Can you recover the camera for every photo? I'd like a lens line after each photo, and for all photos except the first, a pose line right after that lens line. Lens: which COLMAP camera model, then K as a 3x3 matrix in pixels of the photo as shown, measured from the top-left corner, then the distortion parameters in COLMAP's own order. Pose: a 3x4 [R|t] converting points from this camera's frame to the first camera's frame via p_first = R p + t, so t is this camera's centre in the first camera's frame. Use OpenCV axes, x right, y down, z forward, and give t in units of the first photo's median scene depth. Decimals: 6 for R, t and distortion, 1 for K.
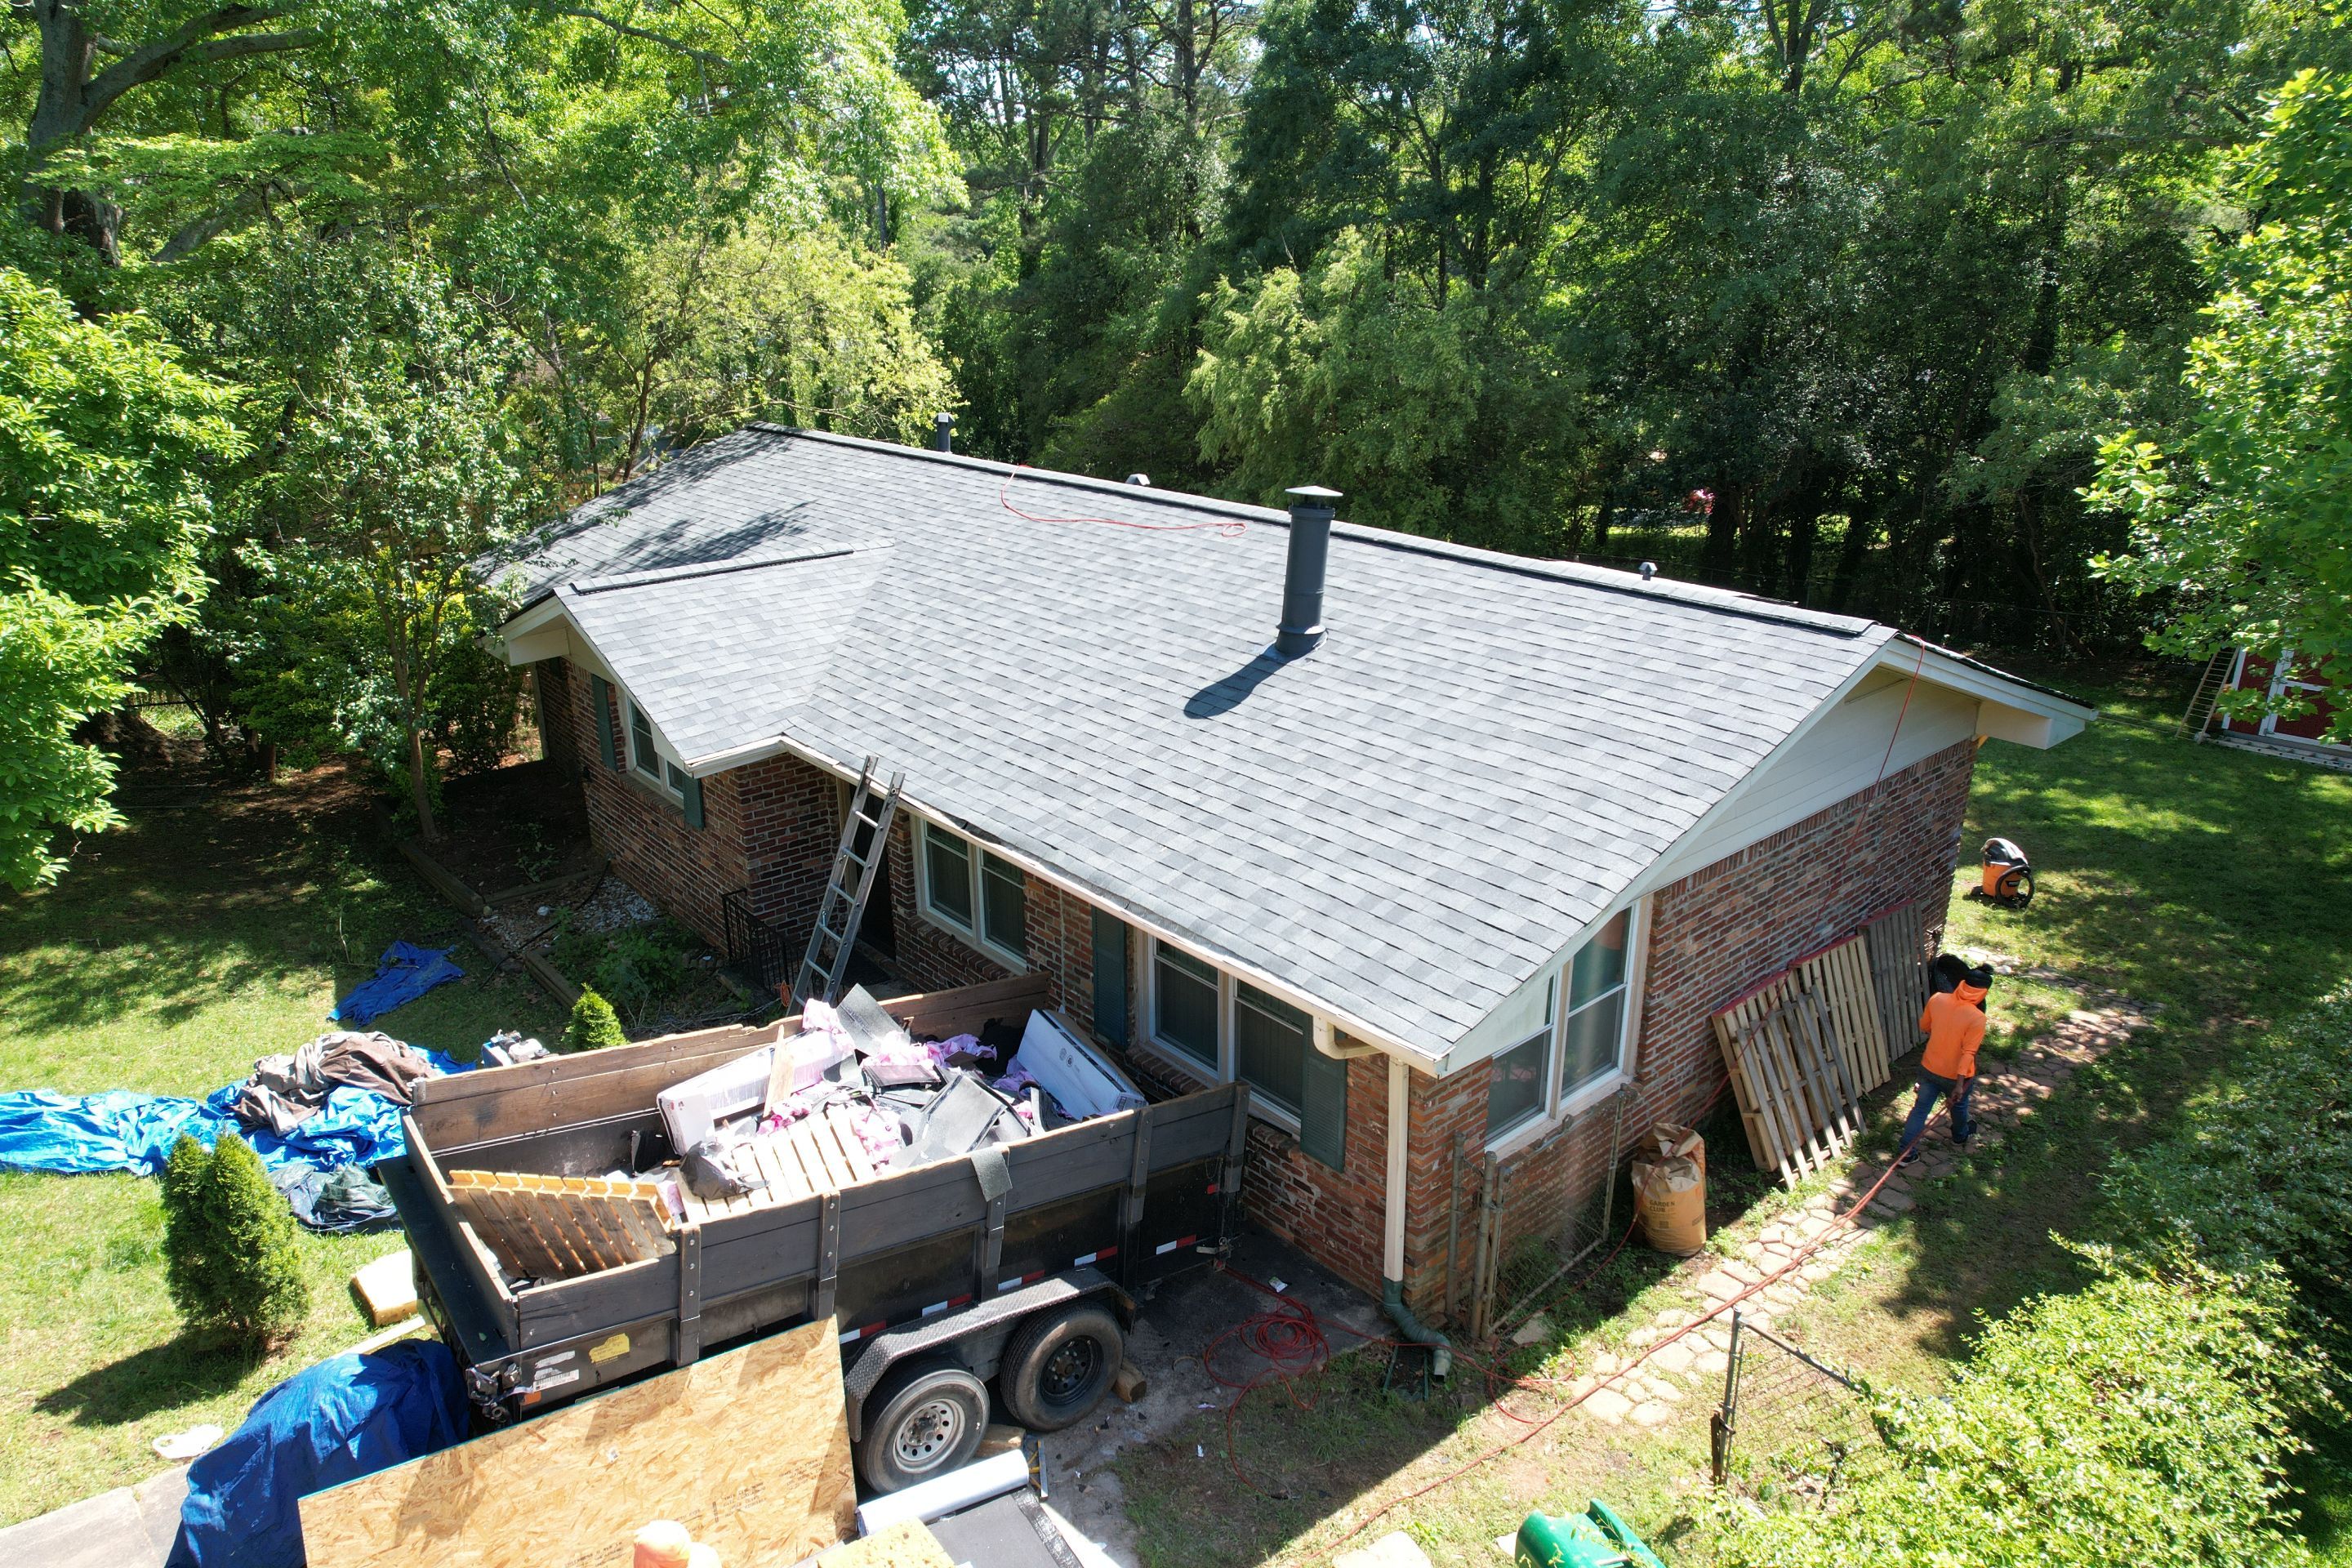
lens RADIAL K [[1479.8, 0, 1176.0], [0, 1479.8, 784.0], [0, 0, 1]] dist [-0.014991, 0.001041]
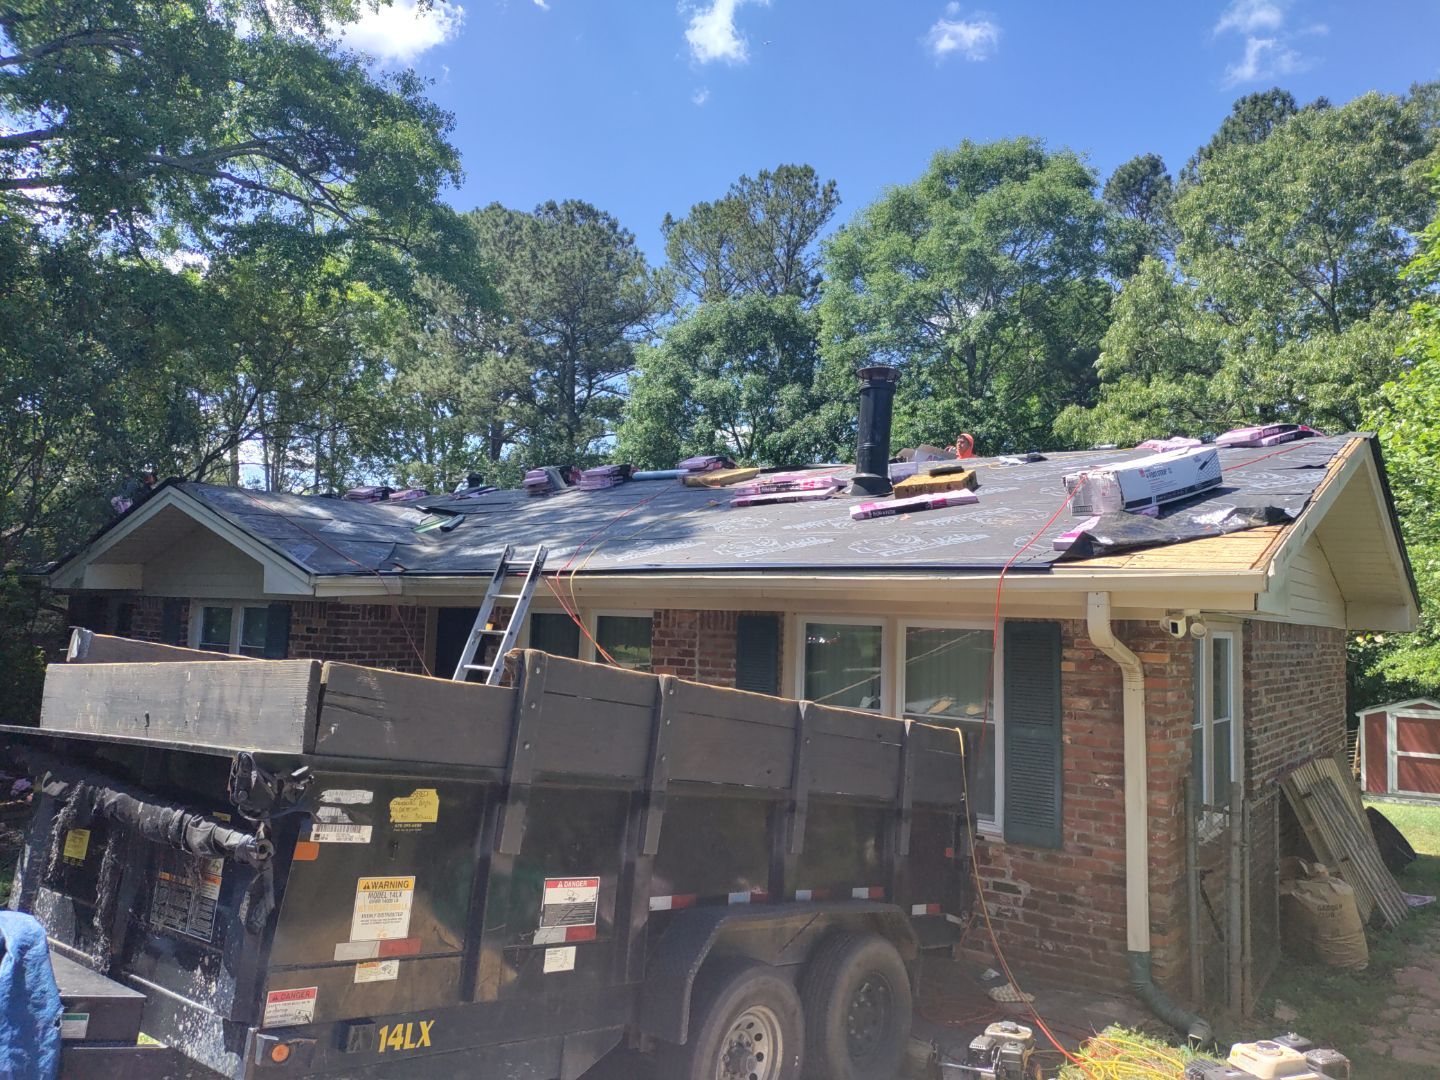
lens RADIAL K [[1043.7, 0, 720.0], [0, 1043.7, 540.0], [0, 0, 1]] dist [0.025577, -0.004406]
pose [[0.979473, 0.049484, 0.195406, -0.259479], [0.033954, 0.915044, -0.401922, 0.355385], [-0.198694, 0.400306, 0.894581, 0.353511]]
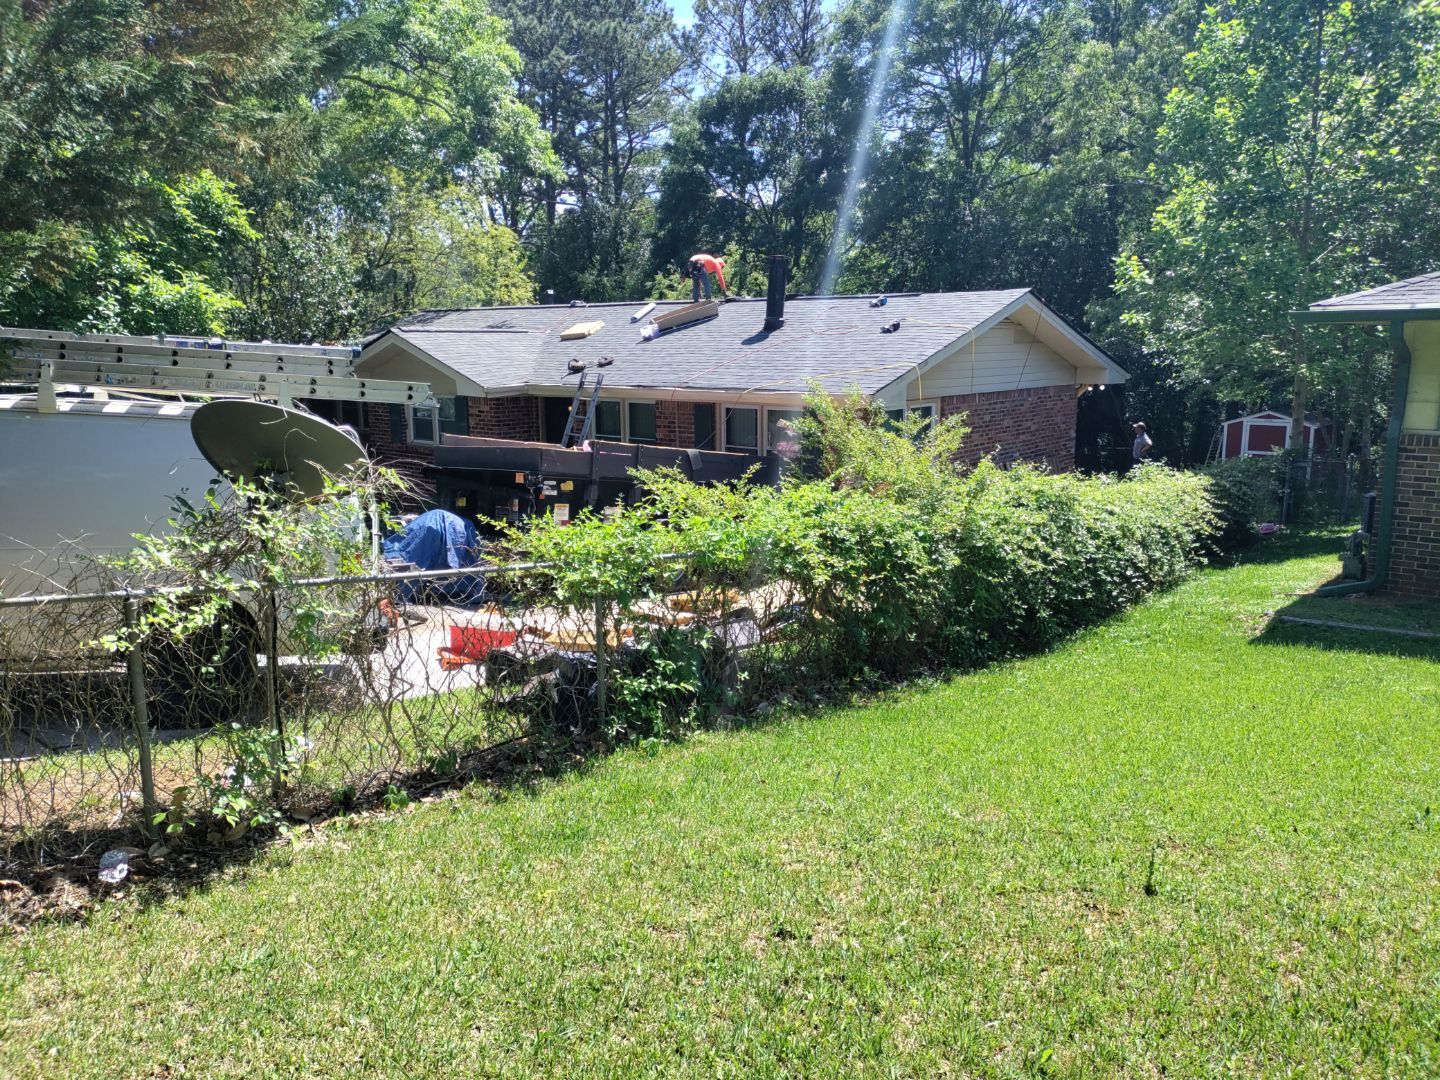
lens RADIAL K [[1043.7, 0, 720.0], [0, 1043.7, 540.0], [0, 0, 1]] dist [0.025577, -0.004406]
pose [[0.989889, -0.028389, 0.138972, -0.282636], [0.049666, 0.987113, -0.152122, 0.570279], [-0.132862, 0.157486, 0.978543, -0.574712]]
